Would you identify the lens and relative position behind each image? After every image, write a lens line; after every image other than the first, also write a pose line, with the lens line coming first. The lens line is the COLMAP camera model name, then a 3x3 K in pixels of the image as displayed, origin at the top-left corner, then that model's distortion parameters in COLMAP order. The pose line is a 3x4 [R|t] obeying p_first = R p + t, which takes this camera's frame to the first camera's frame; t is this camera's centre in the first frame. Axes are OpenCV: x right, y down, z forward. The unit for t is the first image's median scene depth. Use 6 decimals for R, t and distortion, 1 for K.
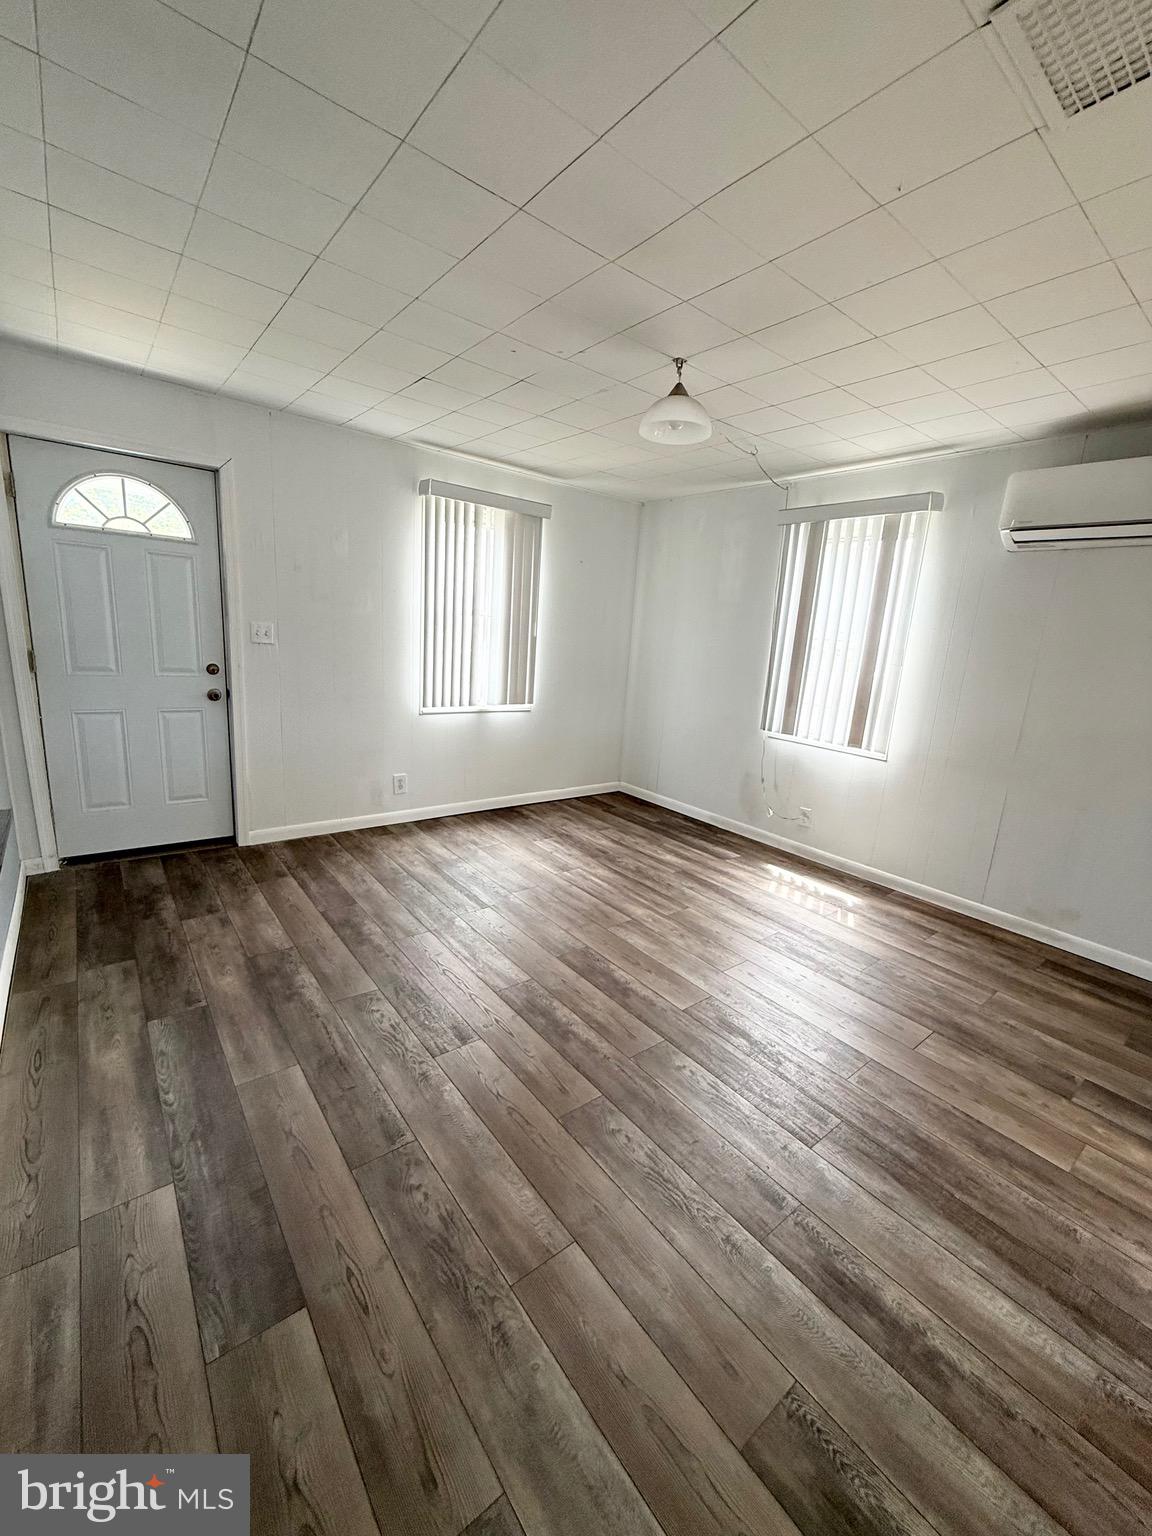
lens RADIAL K [[616.4, 0, 574.4], [0, 616.4, 760.9], [0, 0, 1]] dist [-0.001182, 0.000294]
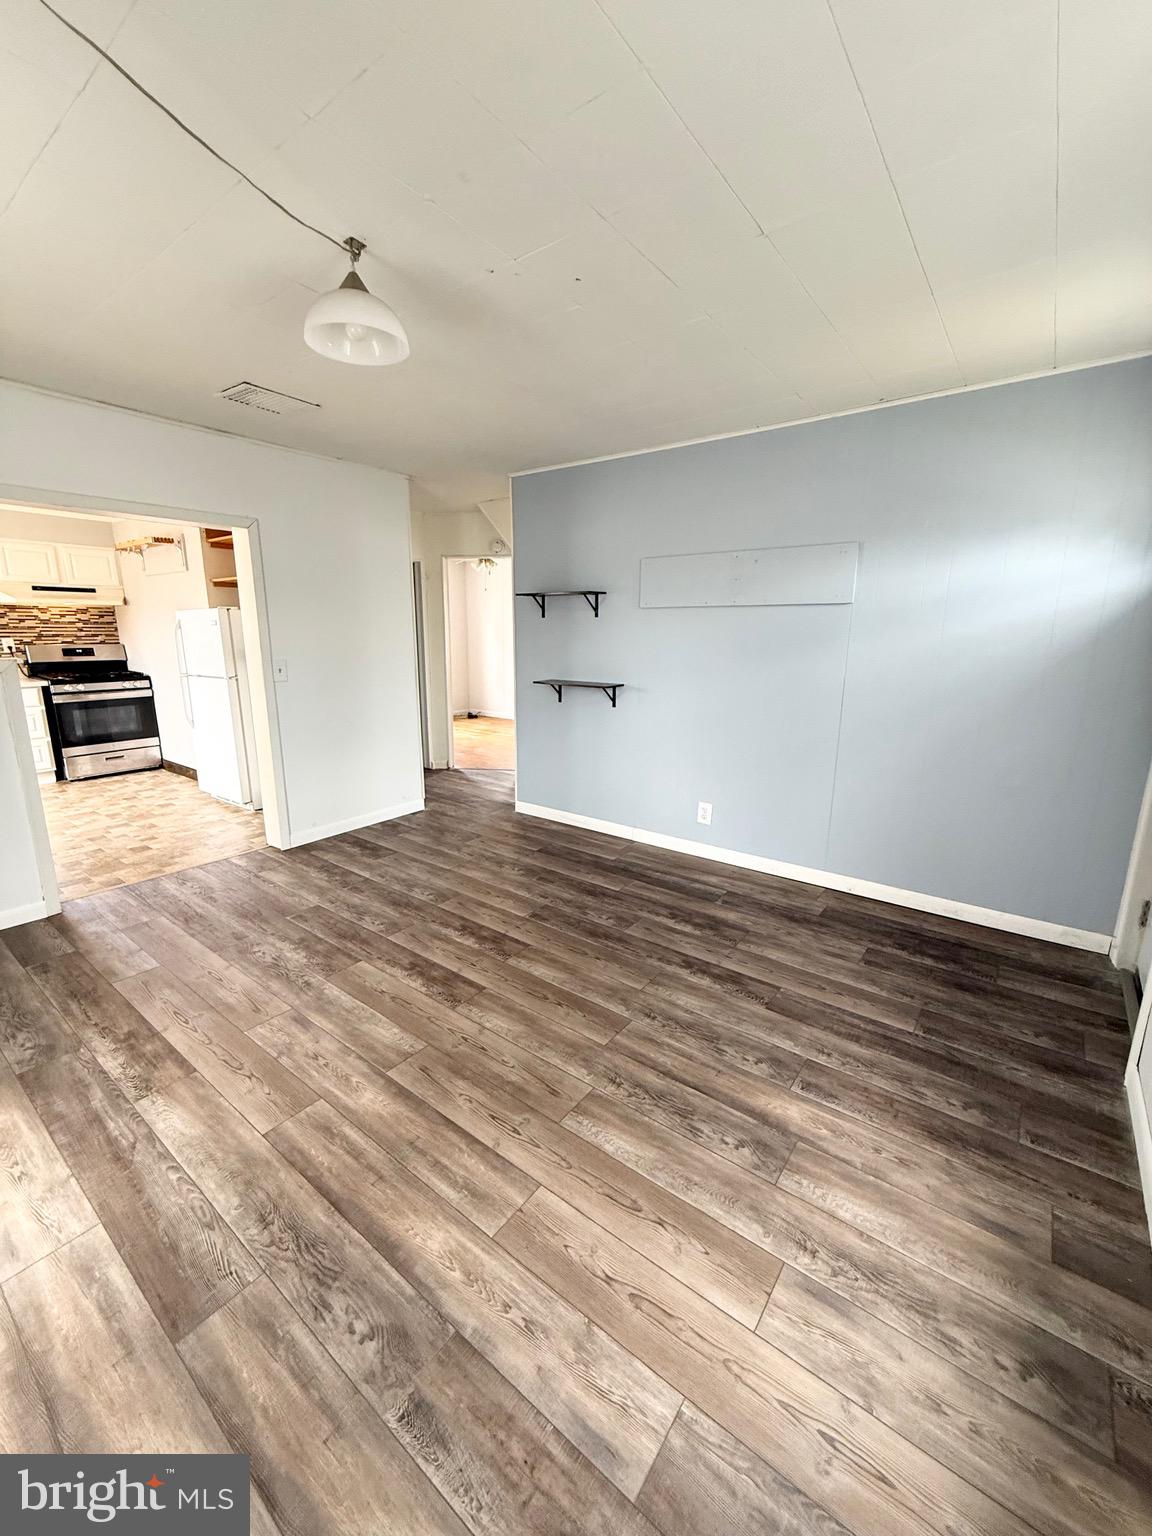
lens RADIAL K [[616.4, 0, 572.9], [0, 616.4, 767.1], [0, 0, 1]] dist [-0.001182, 0.000294]
pose [[-0.966916, -0.018105, -0.254450, 0.068116], [-0.121241, 0.910232, 0.395952, -0.283654], [0.224440, 0.413702, -0.882314, 1.365279]]
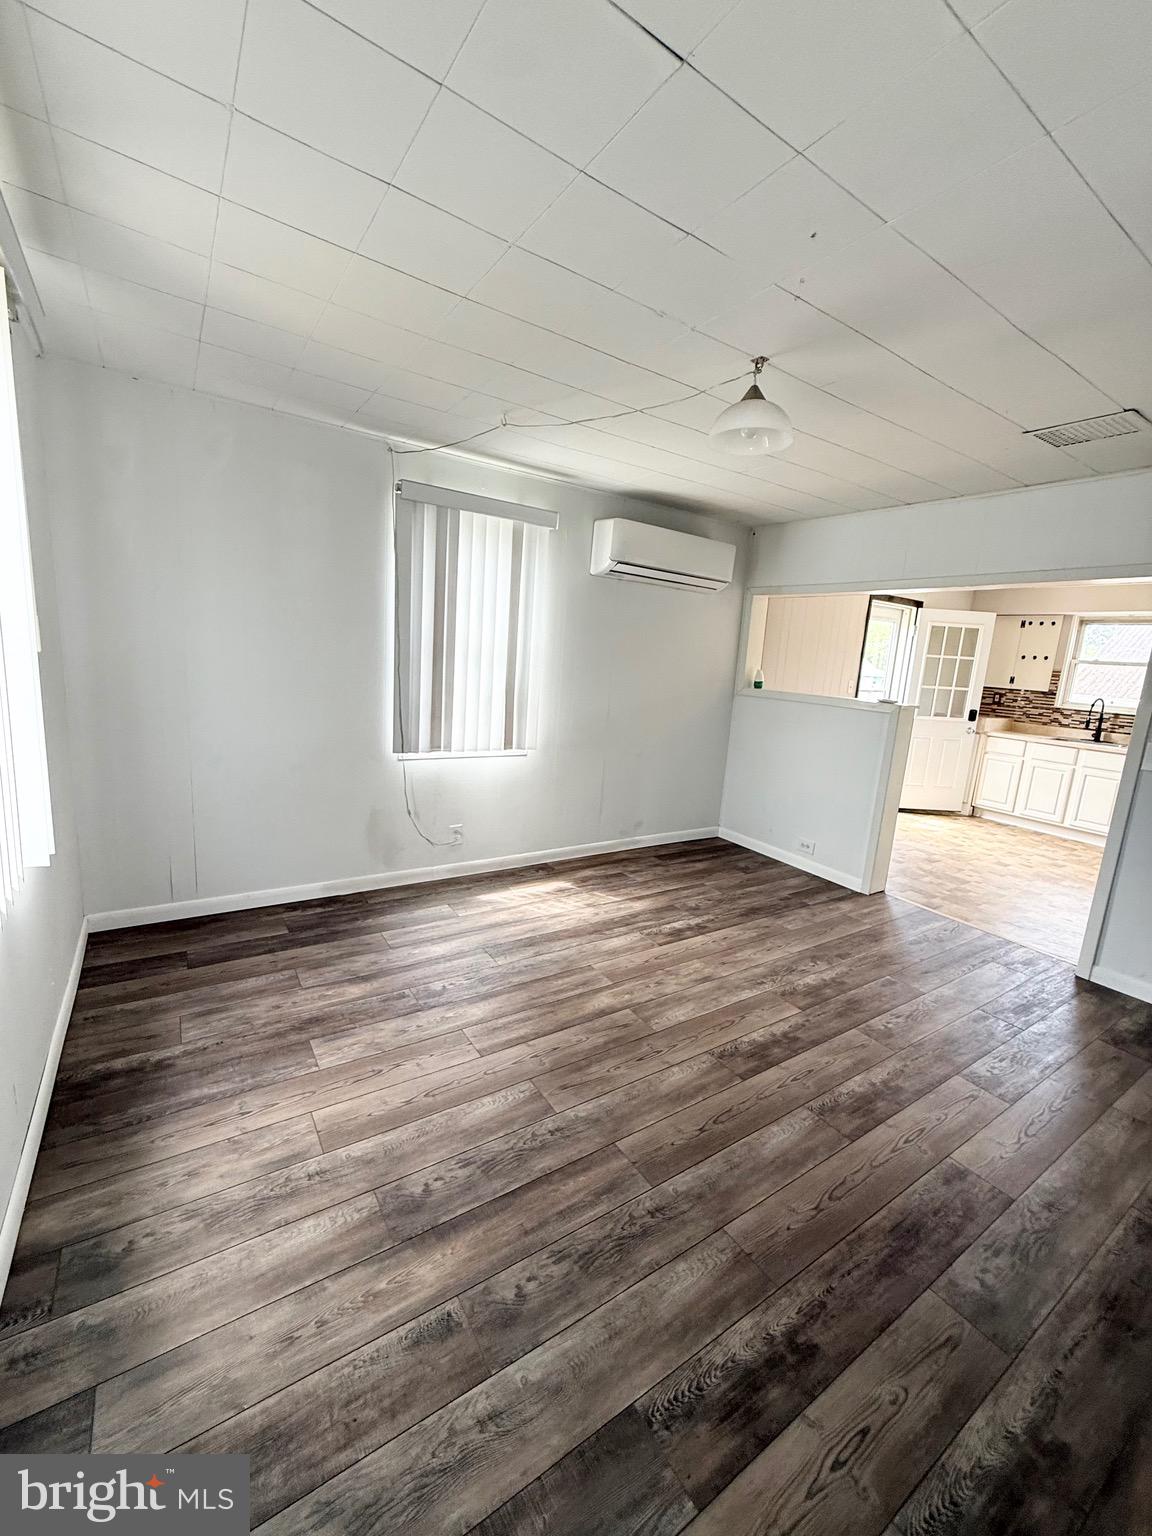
lens RADIAL K [[616.4, 0, 579.8], [0, 616.4, 759.3], [0, 0, 1]] dist [-0.001182, 0.000294]
pose [[0.087266, -0.230579, 0.969133, -0.585425], [0.149499, 0.964858, 0.216100, -0.232091], [-0.984903, 0.126026, 0.118670, 0.855635]]
